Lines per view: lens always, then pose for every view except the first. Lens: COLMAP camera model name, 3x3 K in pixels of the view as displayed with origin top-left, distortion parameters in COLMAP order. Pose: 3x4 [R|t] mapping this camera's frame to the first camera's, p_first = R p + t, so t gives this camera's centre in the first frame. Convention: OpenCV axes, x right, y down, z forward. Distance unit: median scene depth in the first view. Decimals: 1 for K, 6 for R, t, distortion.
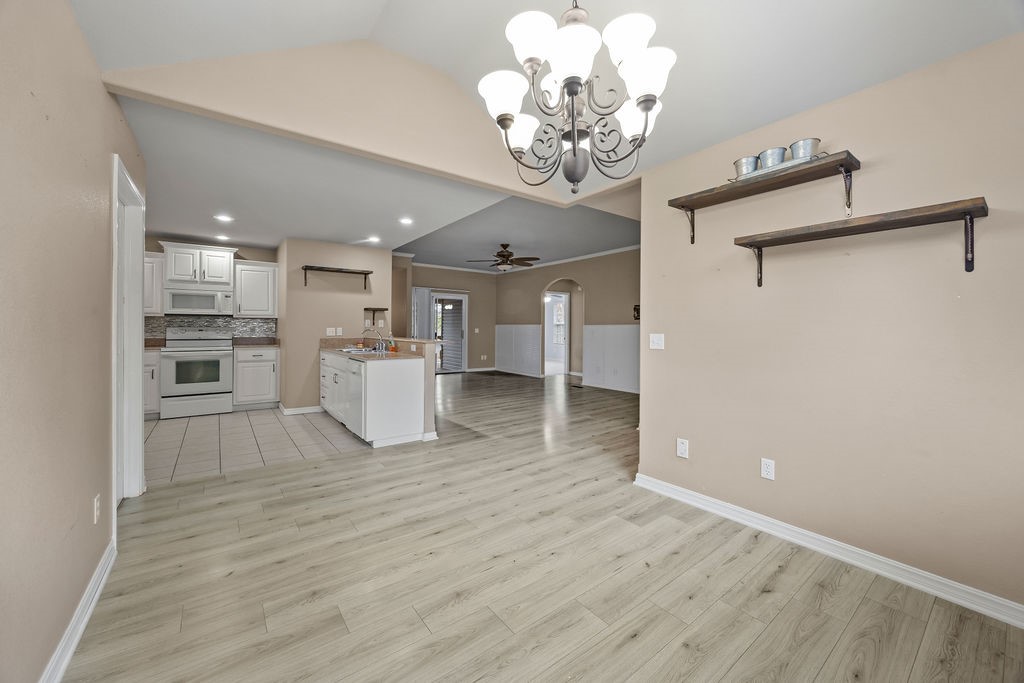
lens RADIAL K [[390.3, 0, 506.1], [0, 390.3, 332.9], [0, 0, 1]] dist [-0.003010, 0.000110]
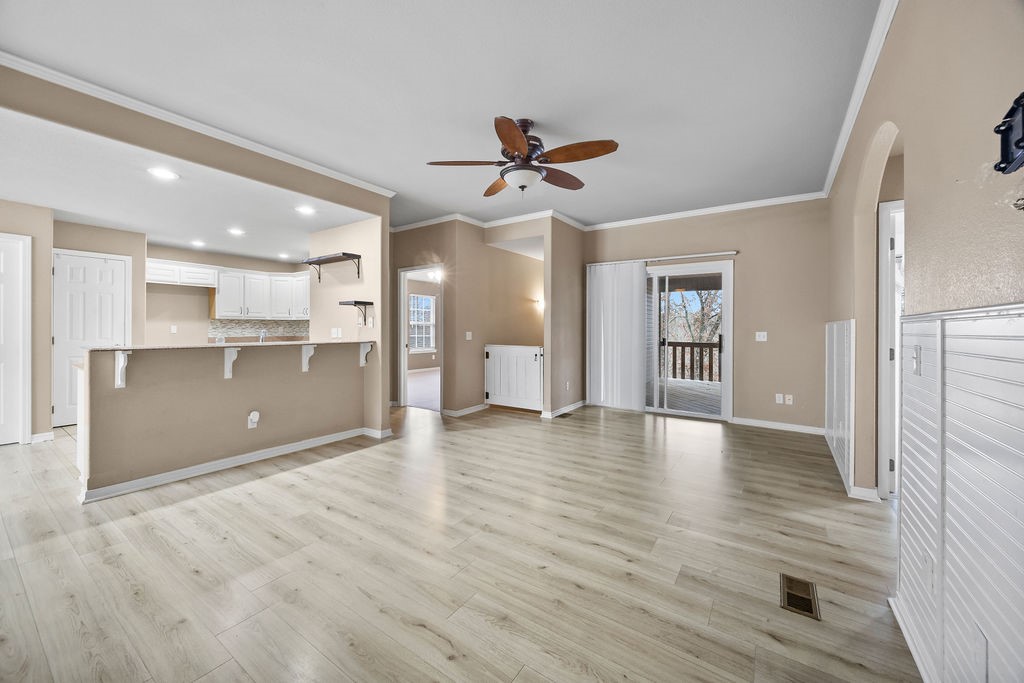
lens RADIAL K [[390.3, 0, 506.1], [0, 390.3, 332.9], [0, 0, 1]] dist [-0.003010, 0.000110]
pose [[0.319852, 0.008583, -0.947429, 0.464235], [-0.016782, 0.999853, 0.003392, -0.011886], [0.947319, 0.014814, 0.319949, 1.053048]]
